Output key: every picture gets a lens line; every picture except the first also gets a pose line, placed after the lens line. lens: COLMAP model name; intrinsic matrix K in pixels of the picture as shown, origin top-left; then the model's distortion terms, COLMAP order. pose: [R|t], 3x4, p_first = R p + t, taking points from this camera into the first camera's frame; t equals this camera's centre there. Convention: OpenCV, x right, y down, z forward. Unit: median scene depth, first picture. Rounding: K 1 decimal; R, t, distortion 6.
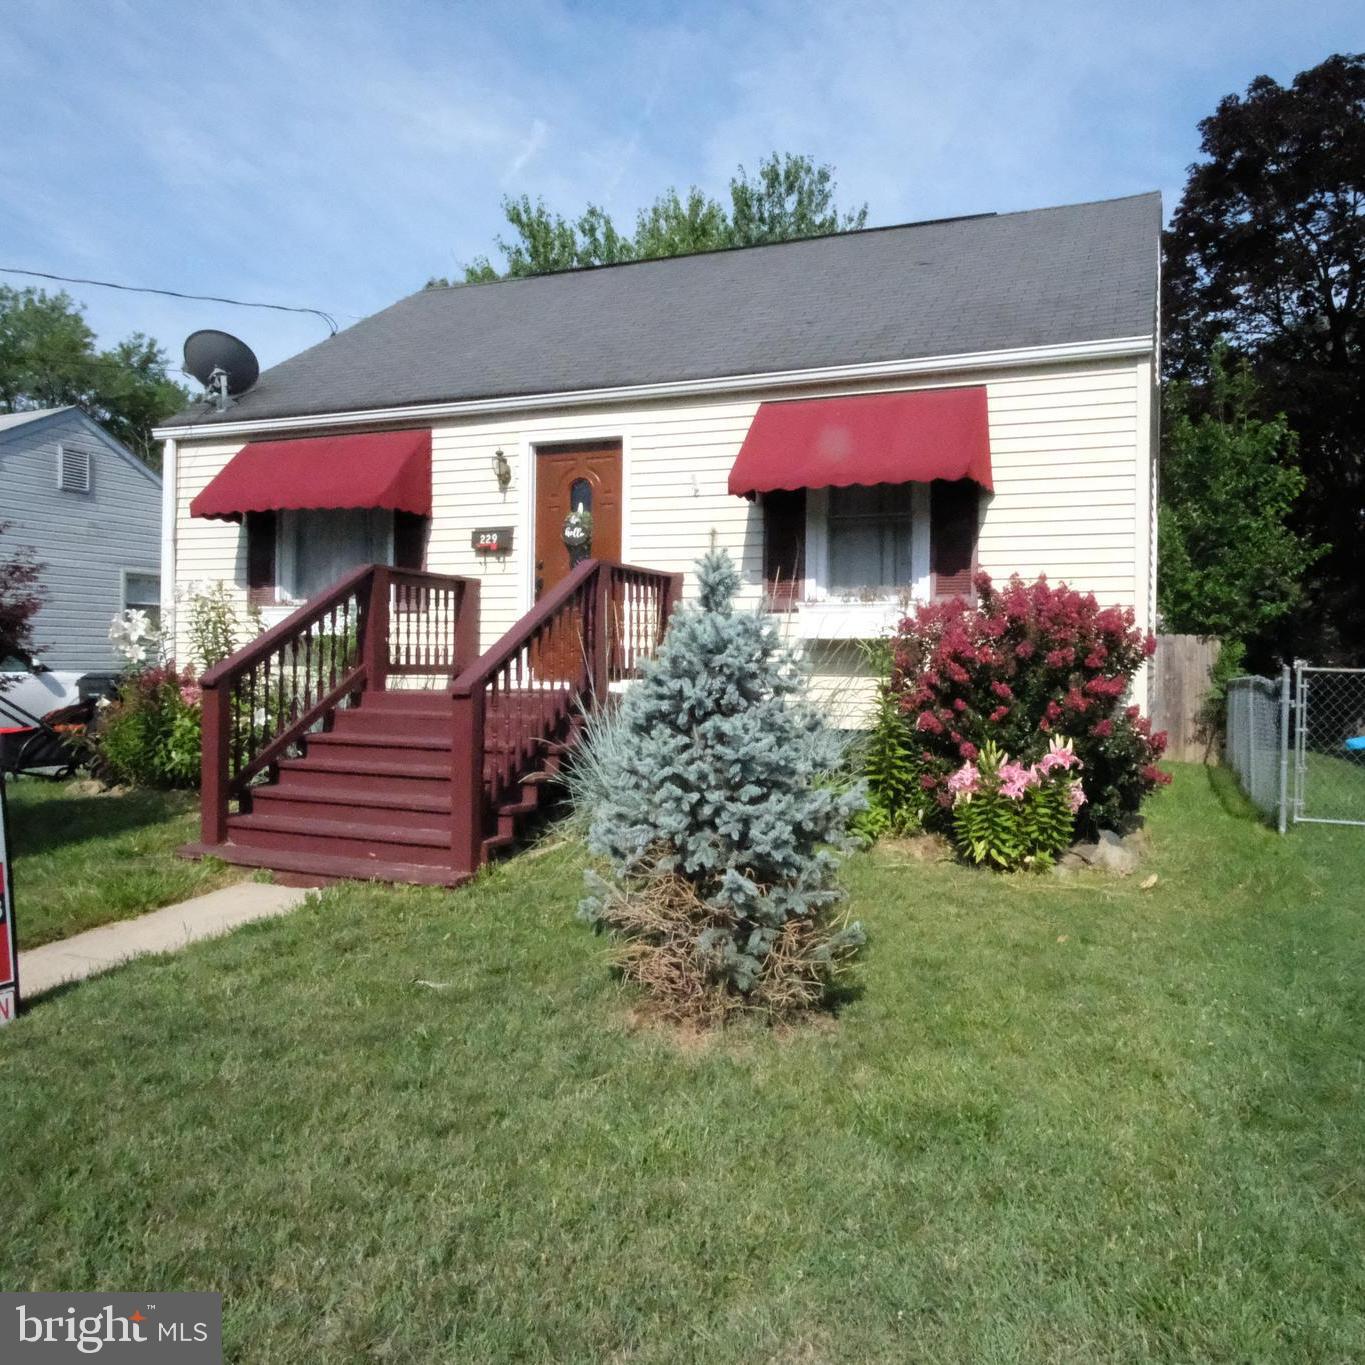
lens RADIAL K [[1022.4, 0, 682.7], [0, 1022.4, 672.4], [0, 0, 1]] dist [-0.030581, 0.007012]
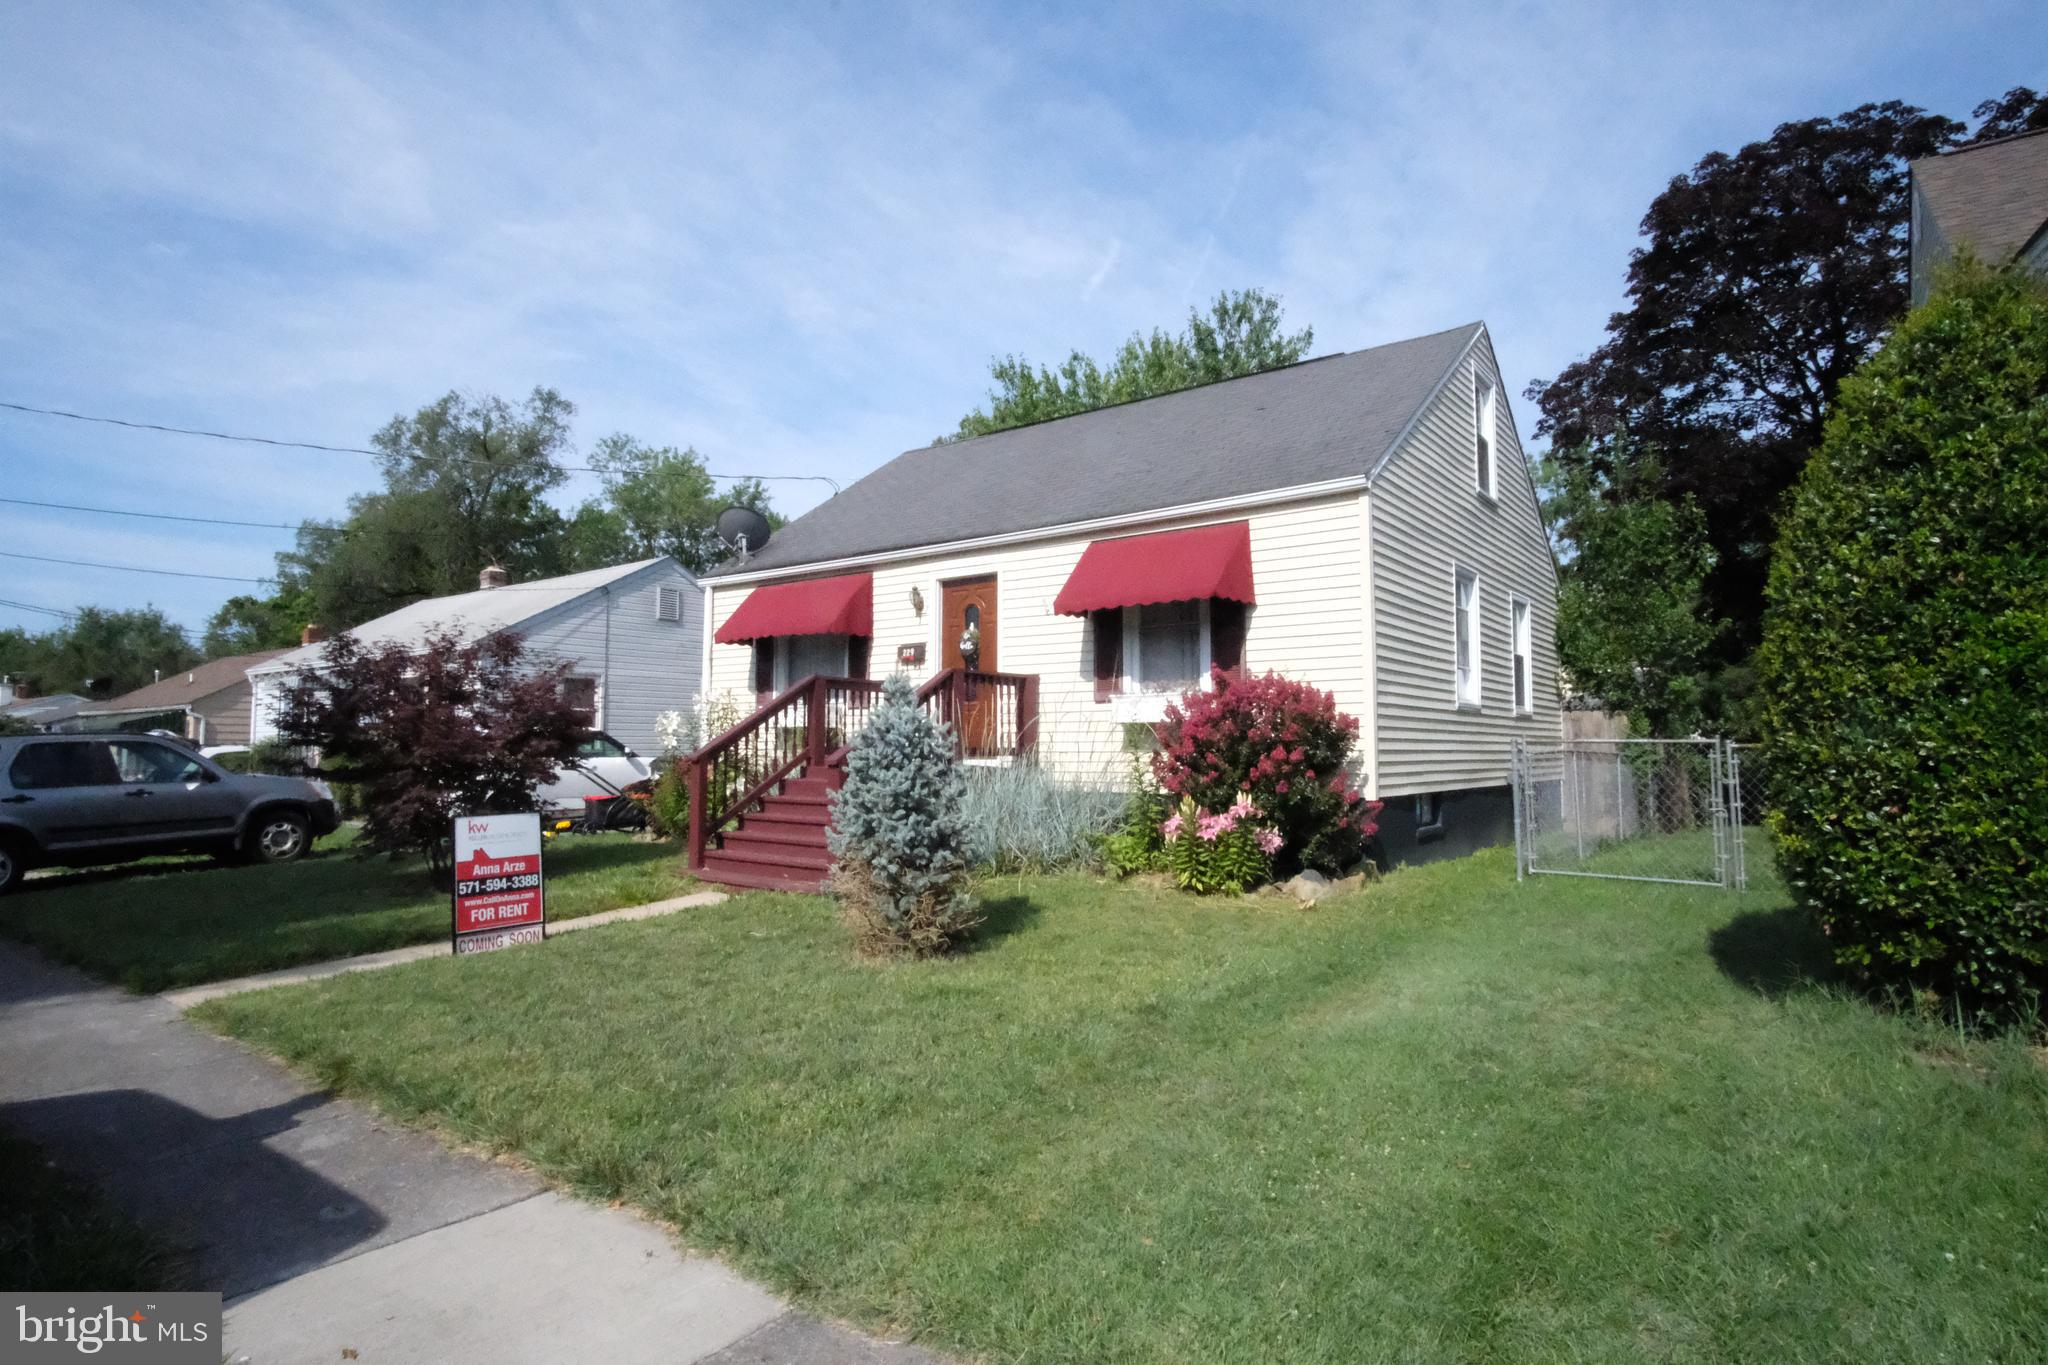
lens RADIAL K [[1082.0, 0, 1024.0], [0, 1082.0, 682.5], [0, 0, 1]] dist [-0.026635, -0.000246]
pose [[0.959478, -0.029123, -0.280273, 0.344481], [0.008163, 0.997100, -0.075665, 0.016398], [0.281664, 0.070311, 0.956933, -0.302471]]
